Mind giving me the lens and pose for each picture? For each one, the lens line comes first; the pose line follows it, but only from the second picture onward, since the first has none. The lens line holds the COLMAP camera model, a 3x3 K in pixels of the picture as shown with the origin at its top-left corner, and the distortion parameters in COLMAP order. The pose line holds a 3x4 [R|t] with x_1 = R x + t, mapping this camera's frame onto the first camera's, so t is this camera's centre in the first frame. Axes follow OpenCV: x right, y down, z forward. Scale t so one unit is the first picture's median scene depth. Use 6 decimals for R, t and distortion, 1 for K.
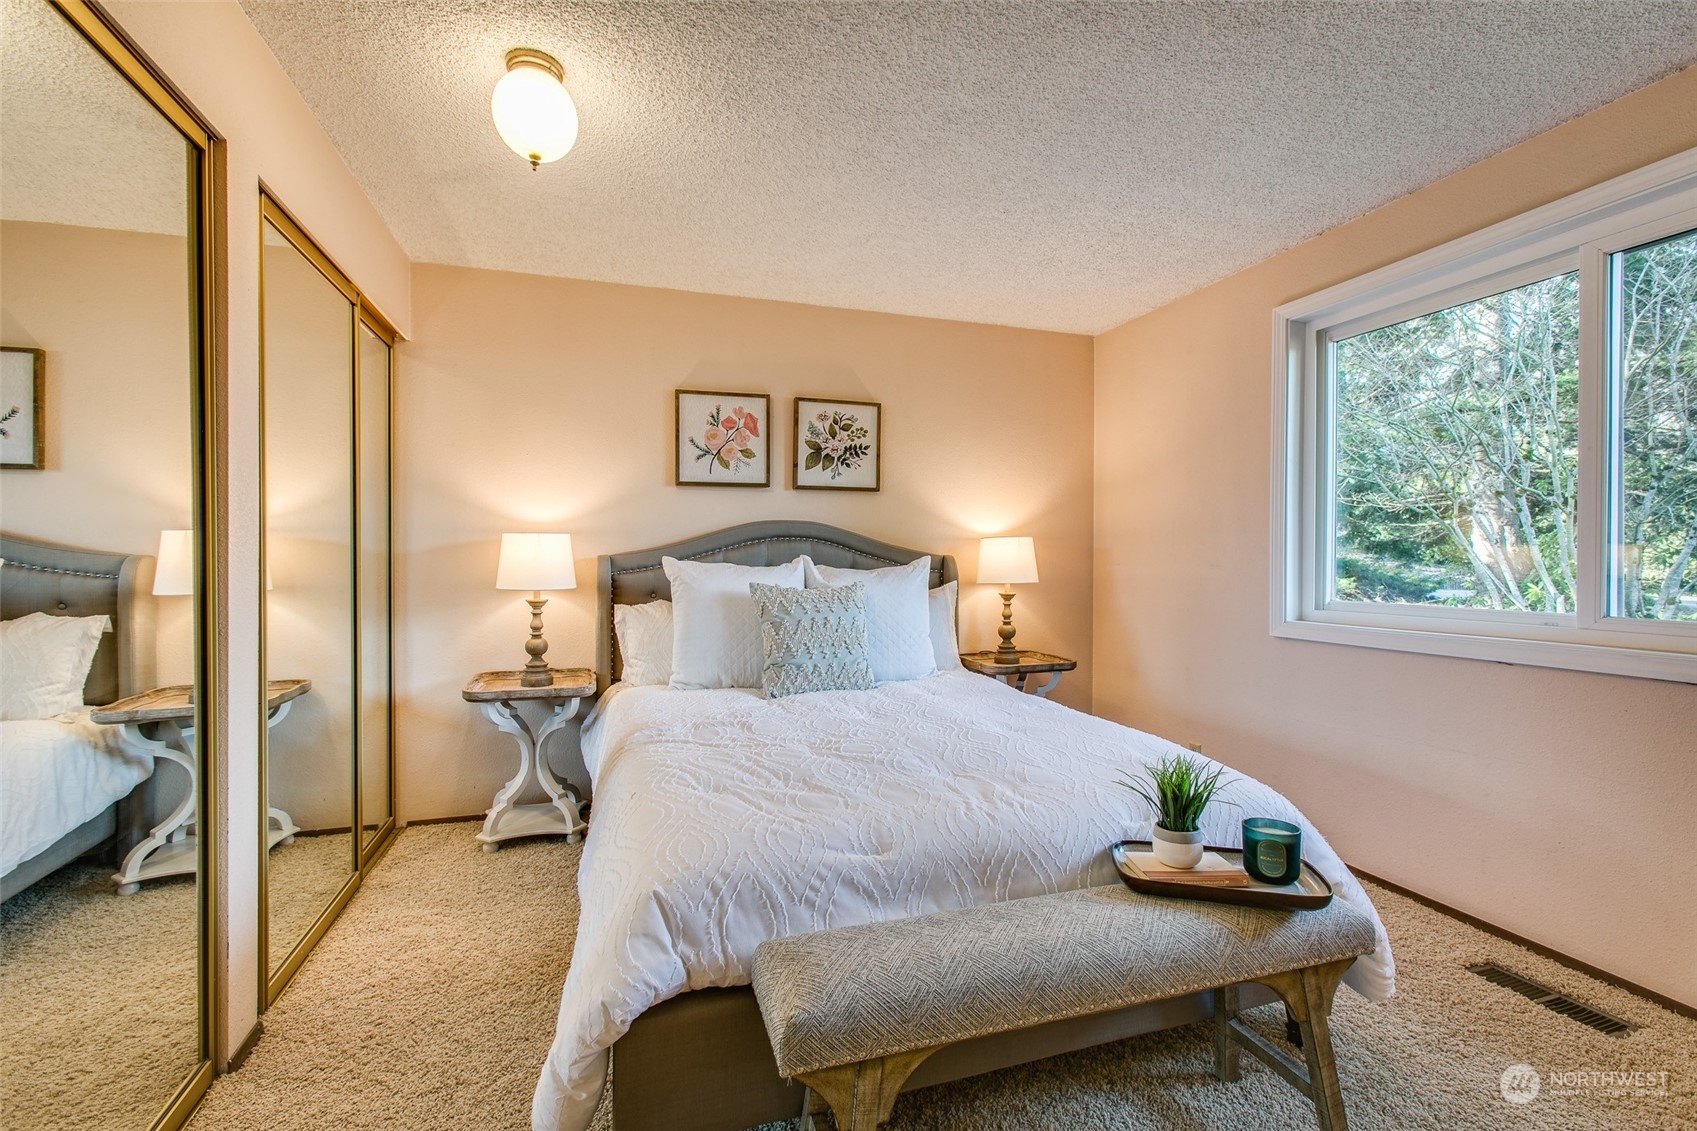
lens RADIAL K [[761.4, 0, 866.1], [0, 761.4, 558.4], [0, 0, 1]] dist [0.001781, 0.001285]
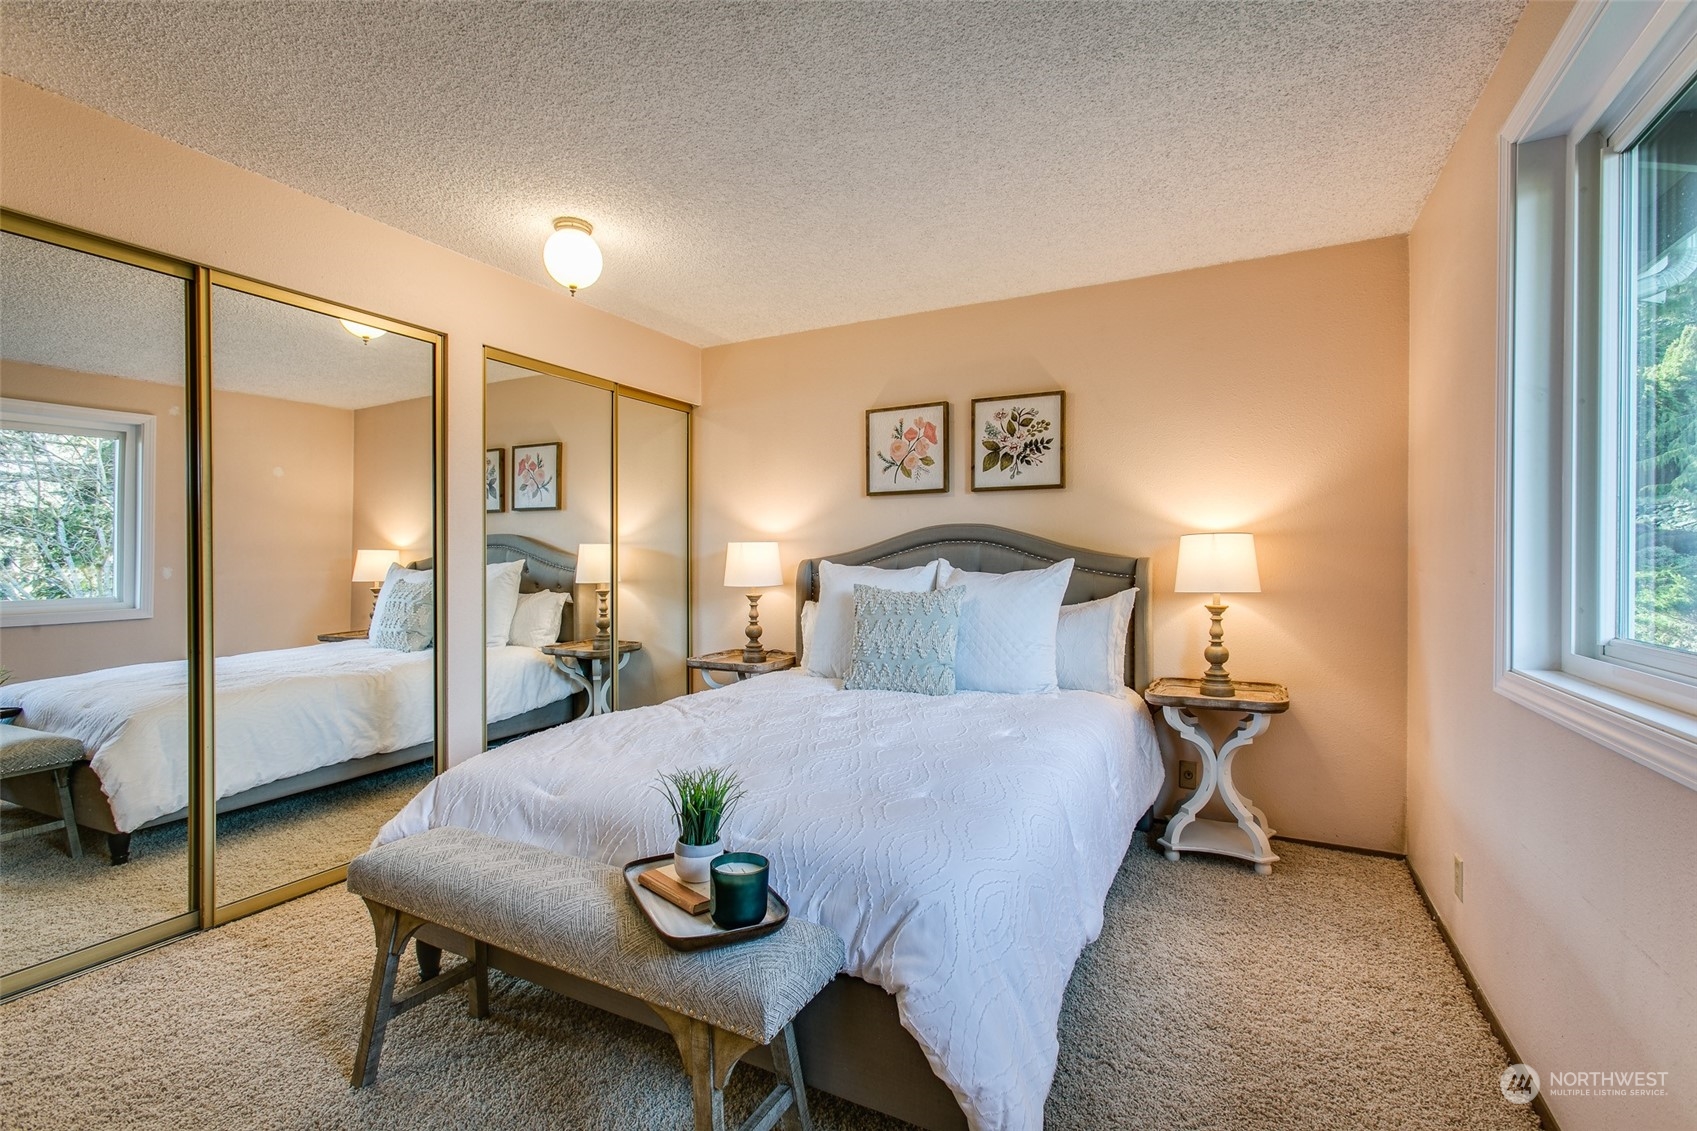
lens RADIAL K [[761.4, 0, 860.8], [0, 761.4, 566.3], [0, 0, 1]] dist [0.001781, 0.001285]
pose [[0.695076, 0.006353, -0.718908, 0.529885], [-0.002749, 0.999977, 0.006179, 0.000773], [0.718931, -0.002318, 0.695078, 0.204788]]
